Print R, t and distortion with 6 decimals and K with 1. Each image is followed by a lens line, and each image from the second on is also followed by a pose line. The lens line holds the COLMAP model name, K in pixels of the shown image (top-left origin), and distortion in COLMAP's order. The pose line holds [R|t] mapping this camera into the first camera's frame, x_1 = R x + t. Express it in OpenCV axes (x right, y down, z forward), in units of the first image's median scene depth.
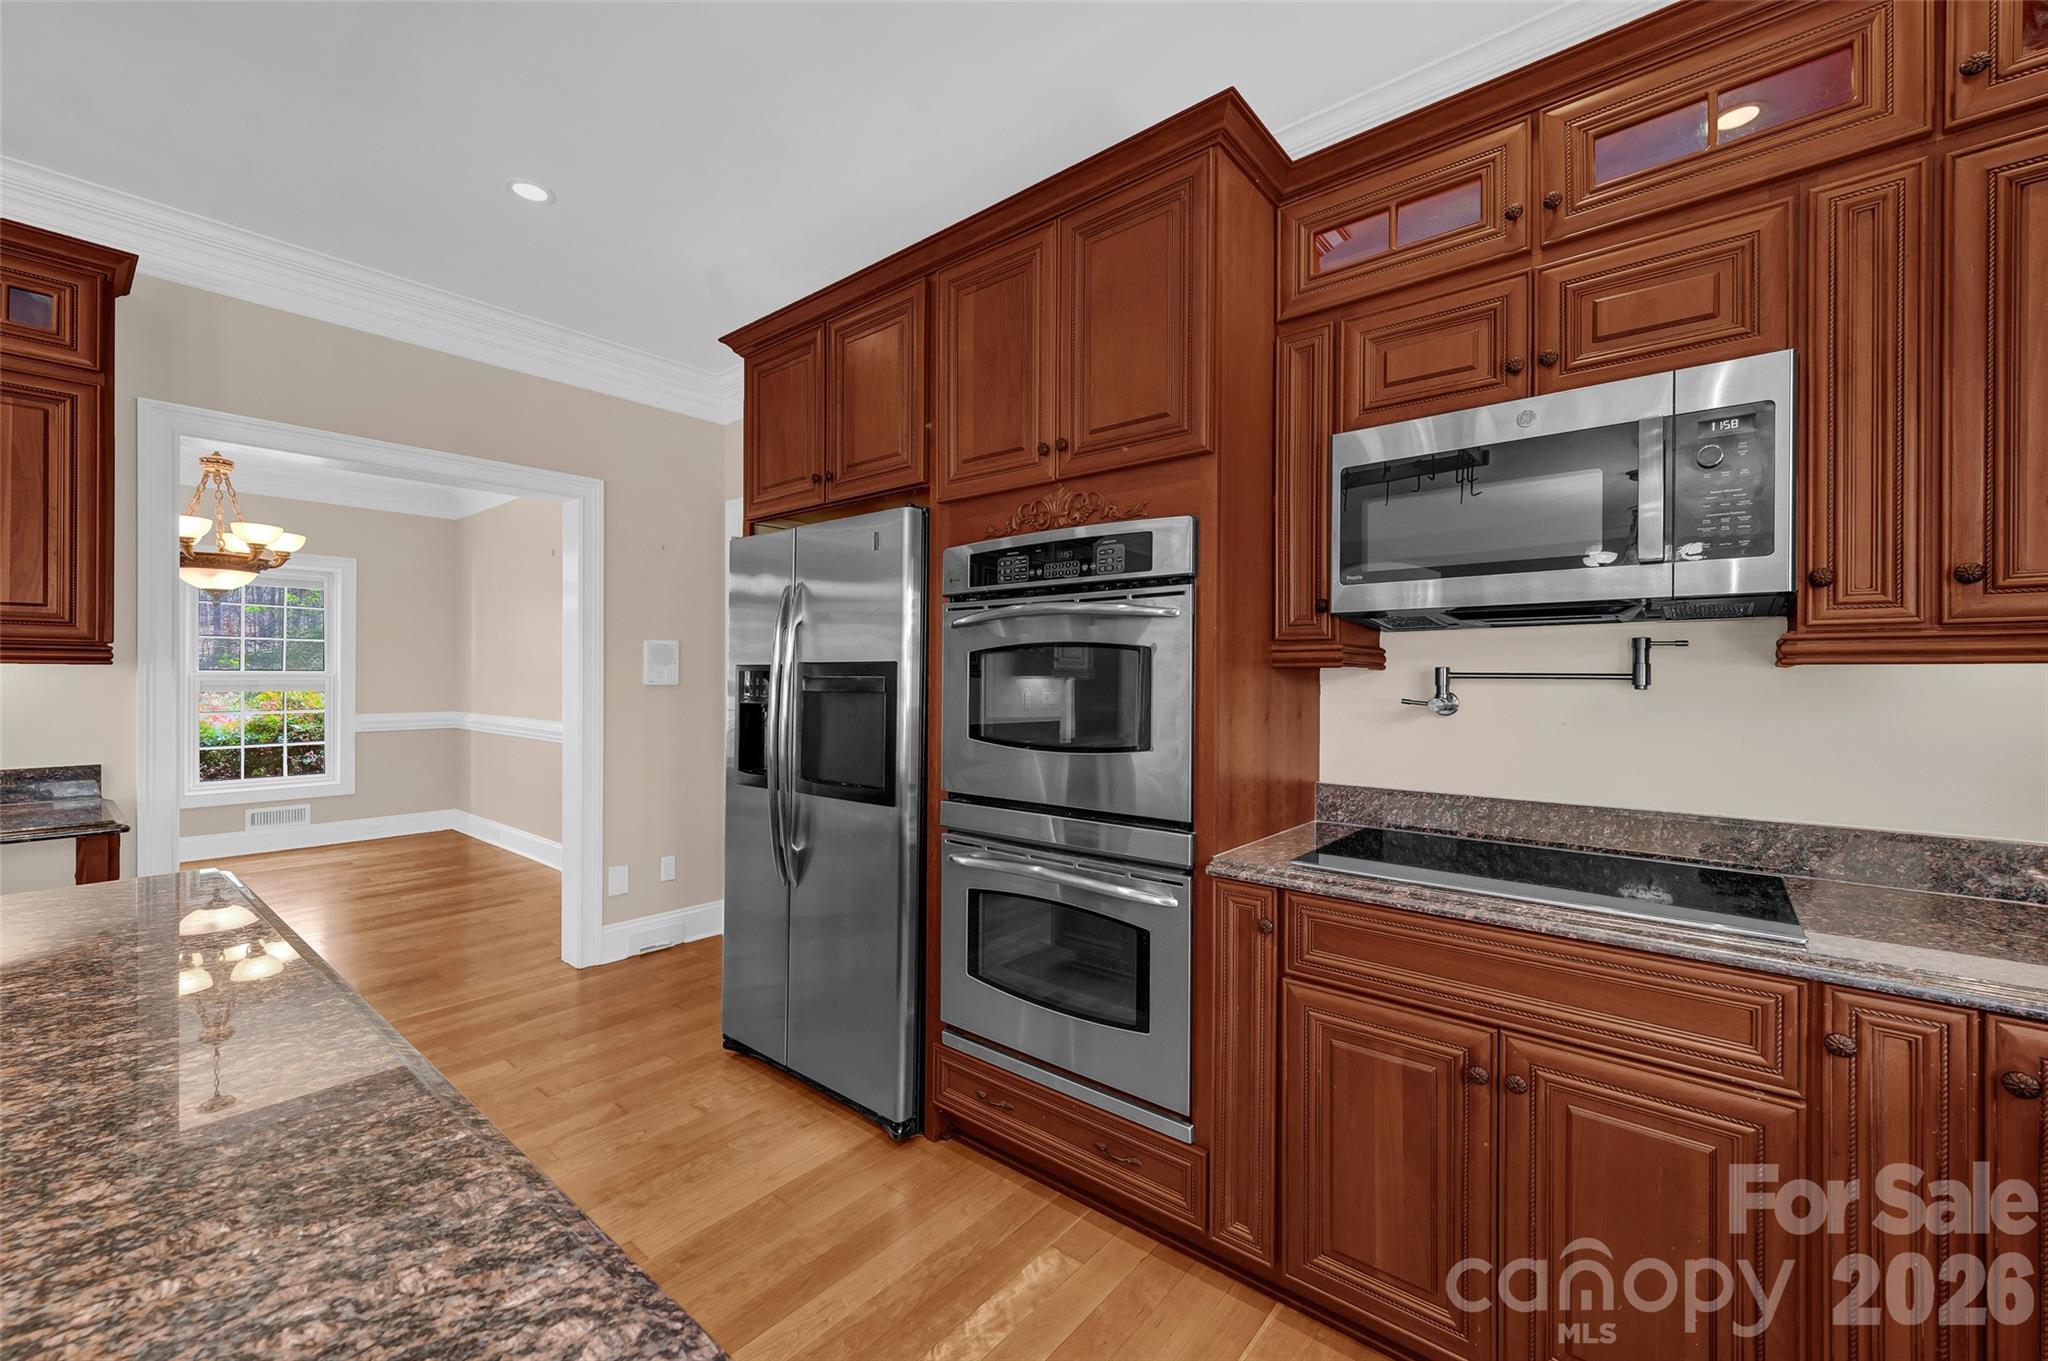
lens RADIAL K [[815.1, 0, 1029.8], [0, 815.1, 677.6], [0, 0, 1]] dist [0.002223, 0.000362]
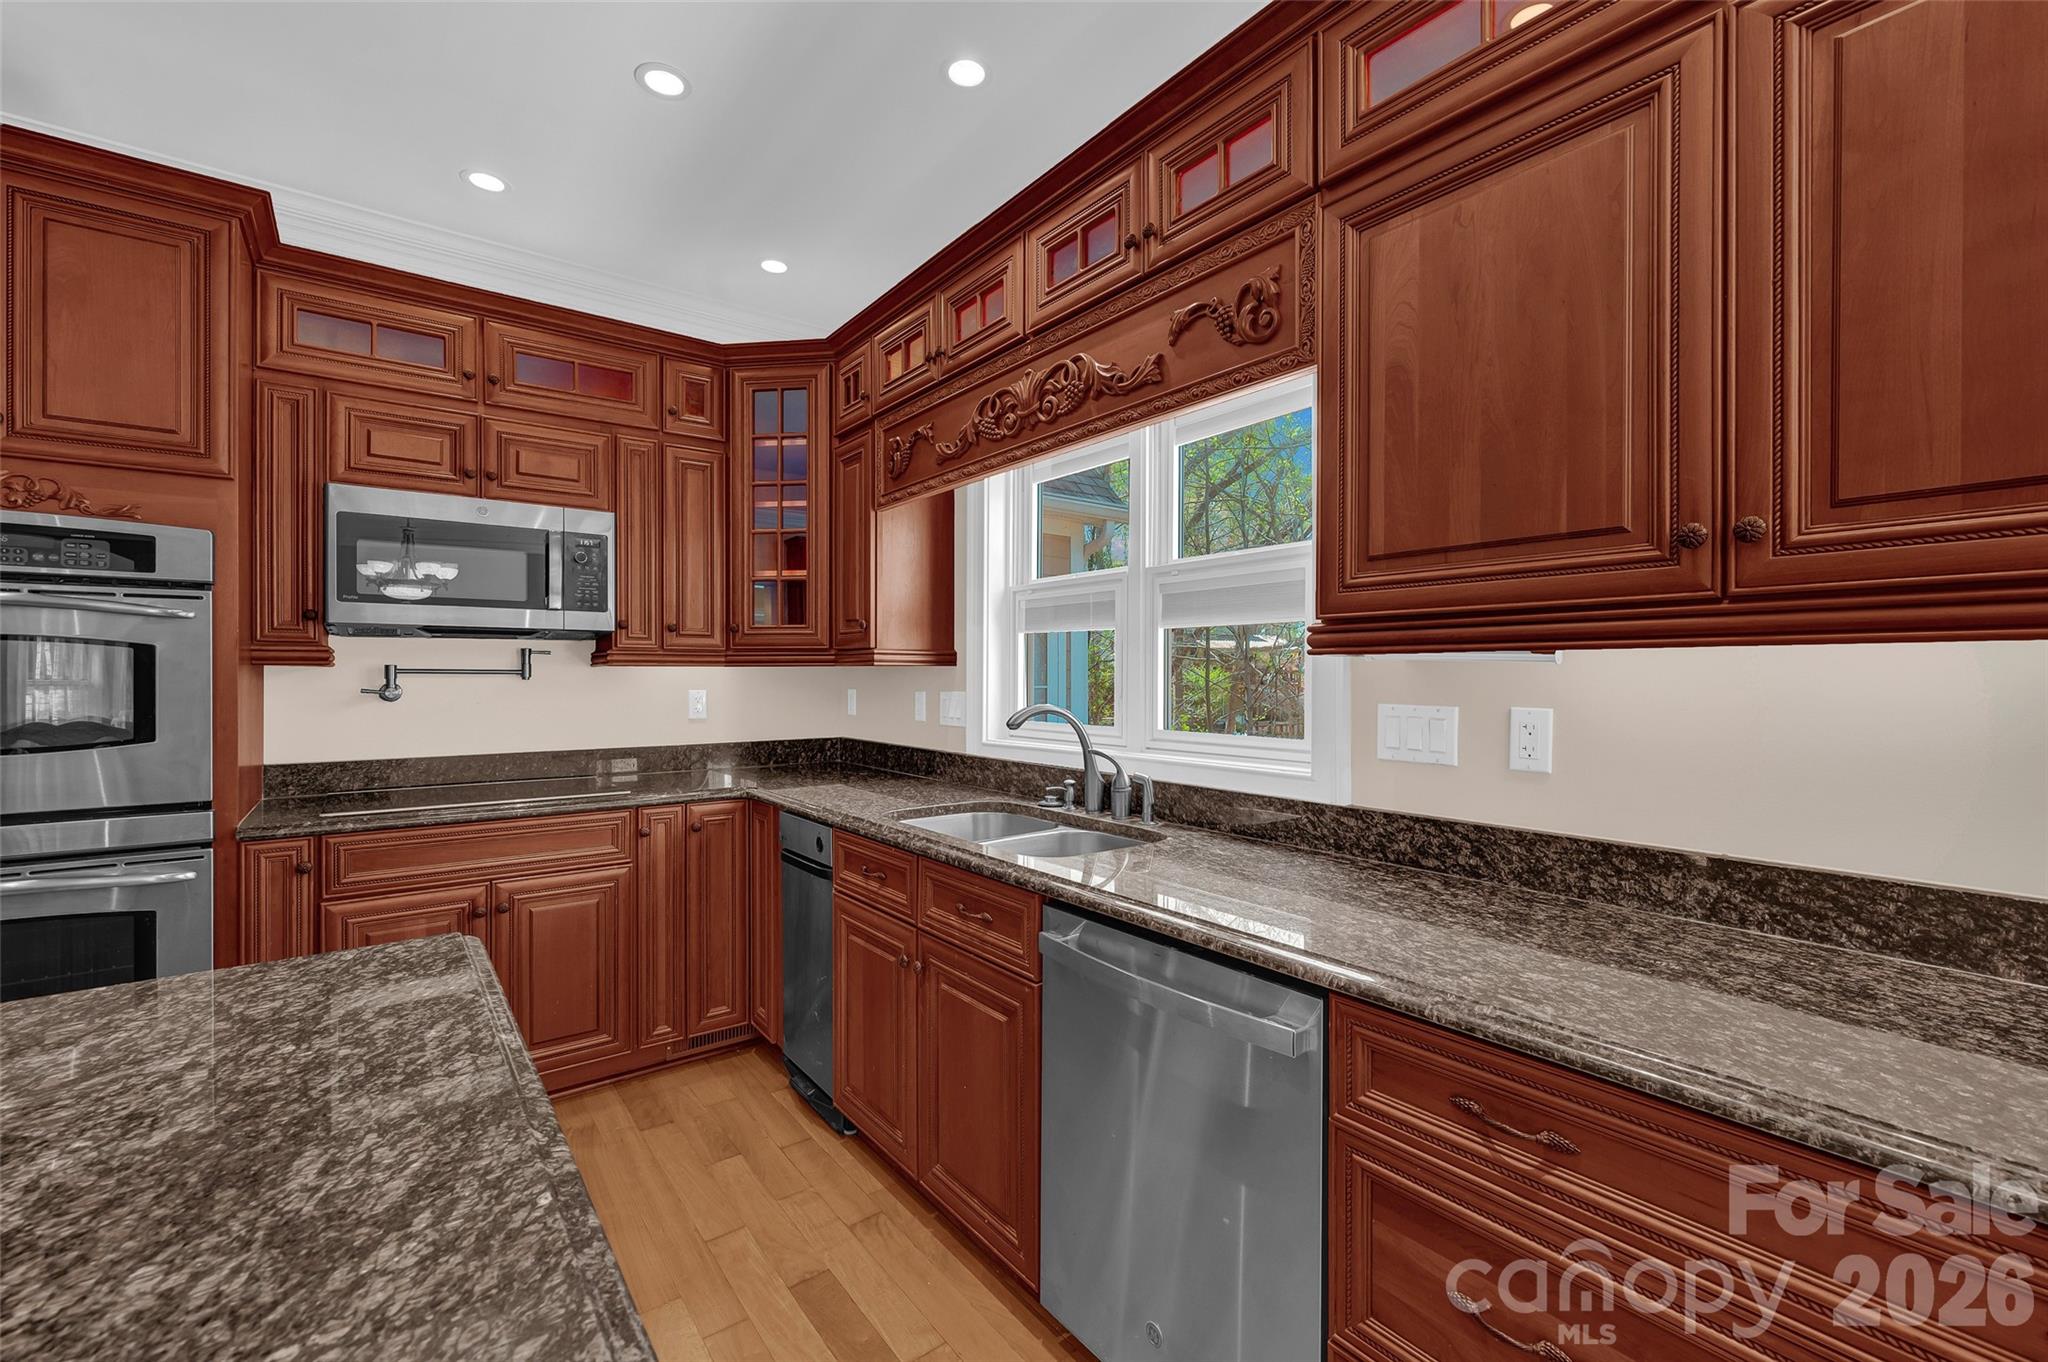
lens RADIAL K [[882.2, 0, 1028.7], [0, 882.2, 671.4], [0, 0, 1]] dist [0.007575, -0.001225]
pose [[0.227237, -0.000723, 0.973839, -0.826038], [0.000490, 1.000000, 0.000628, -0.003344], [-0.973839, 0.000335, 0.227238, -0.432815]]
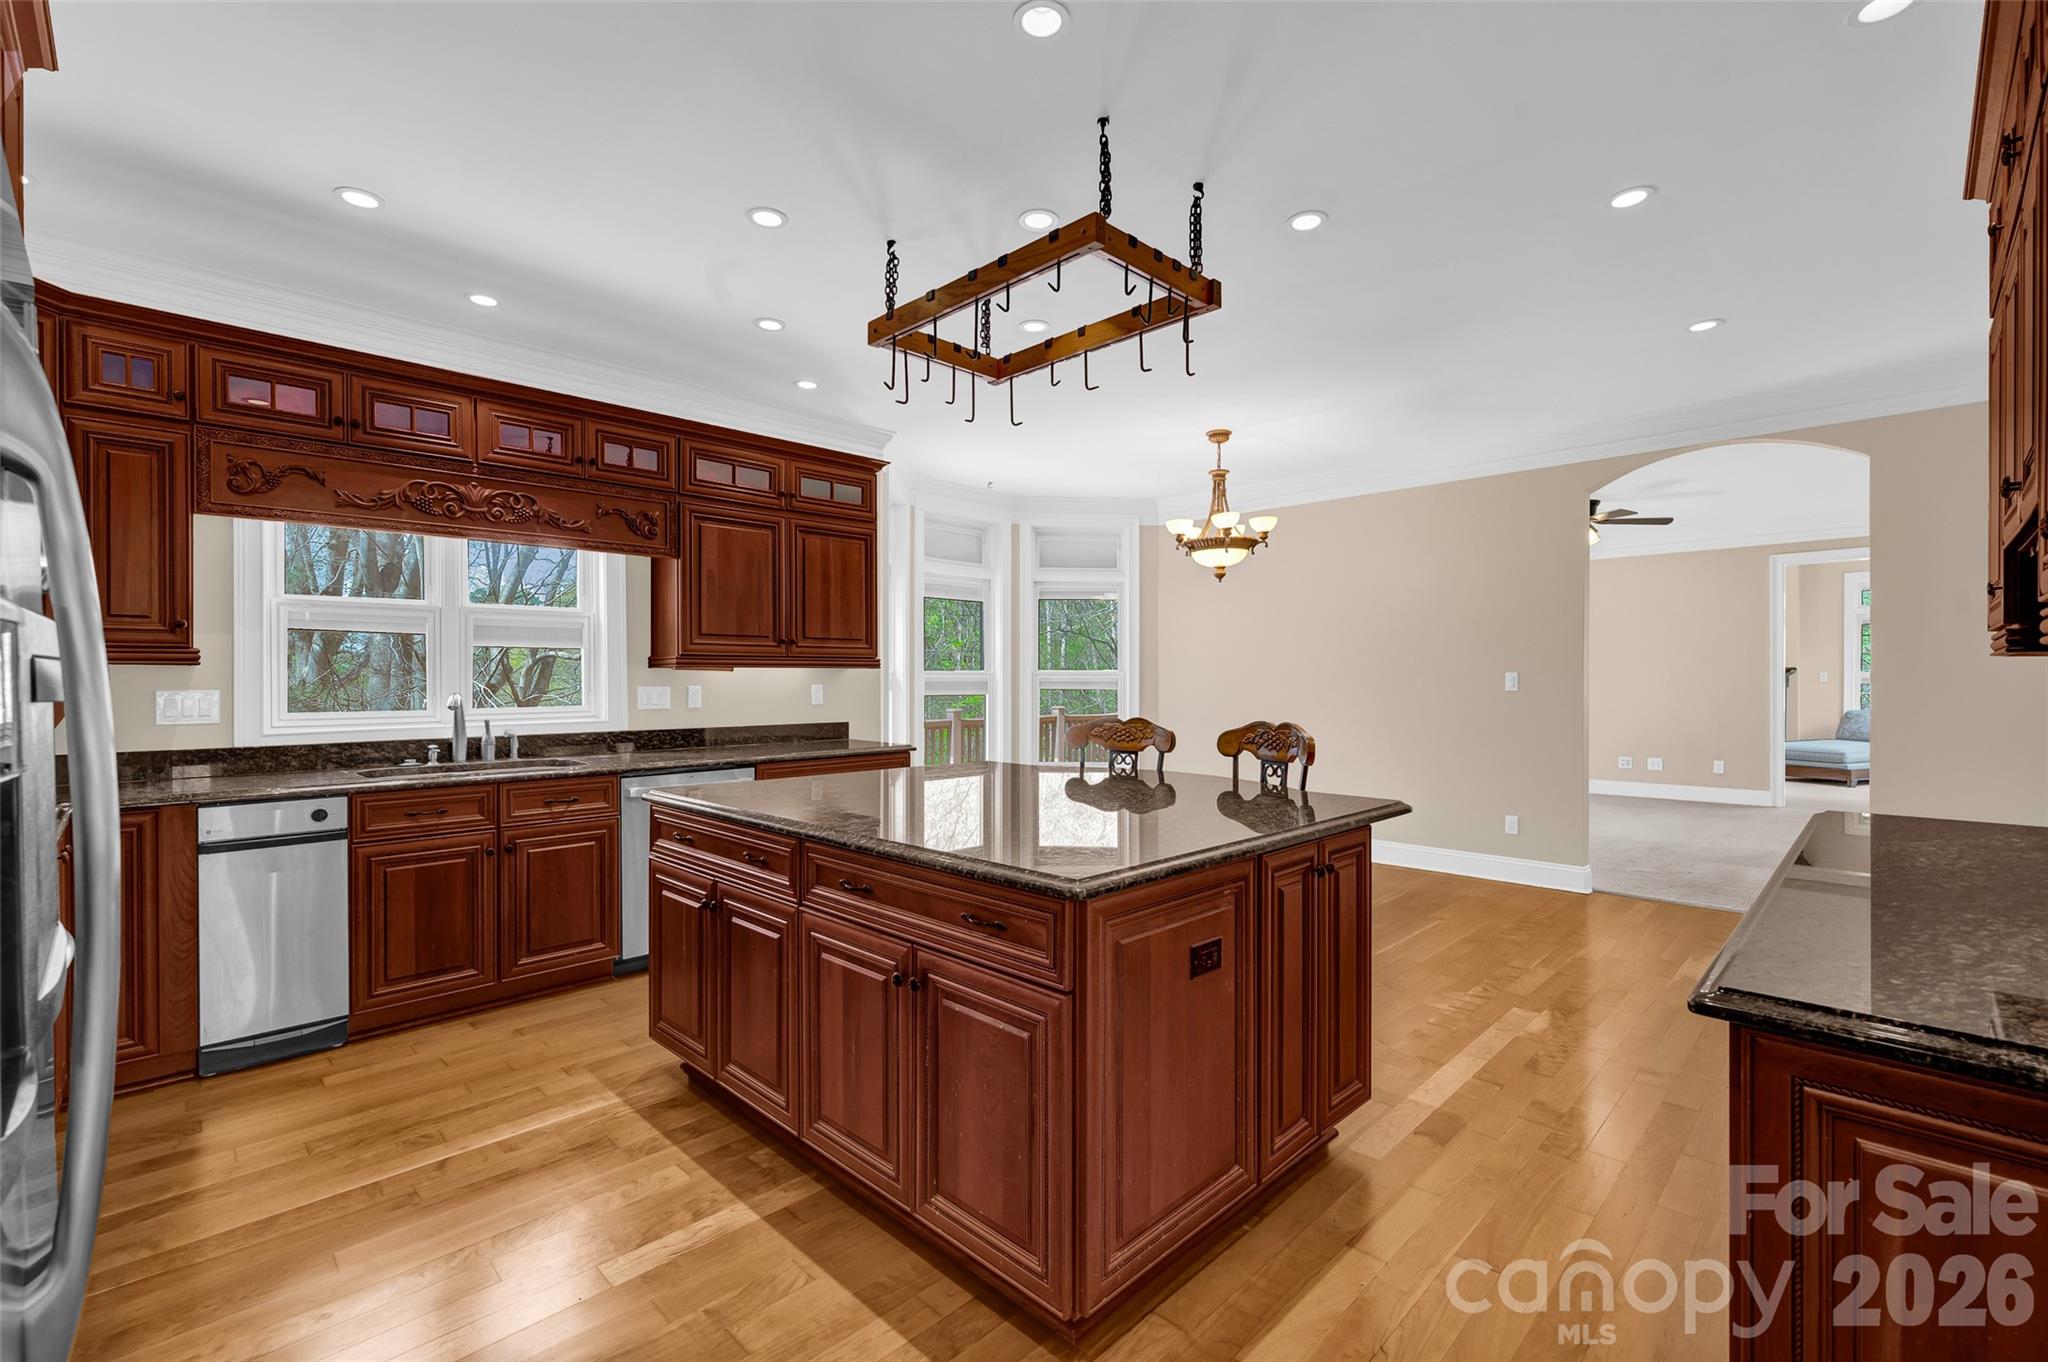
lens RADIAL K [[882.2, 0, 1008.2], [0, 882.2, 685.1], [0, 0, 1]] dist [0.007575, -0.001225]
pose [[-0.995604, -0.005292, 0.093510, -1.017789], [-0.004308, 0.999933, 0.010718, -0.001206], [-0.093560, 0.010268, -0.995561, 2.017907]]
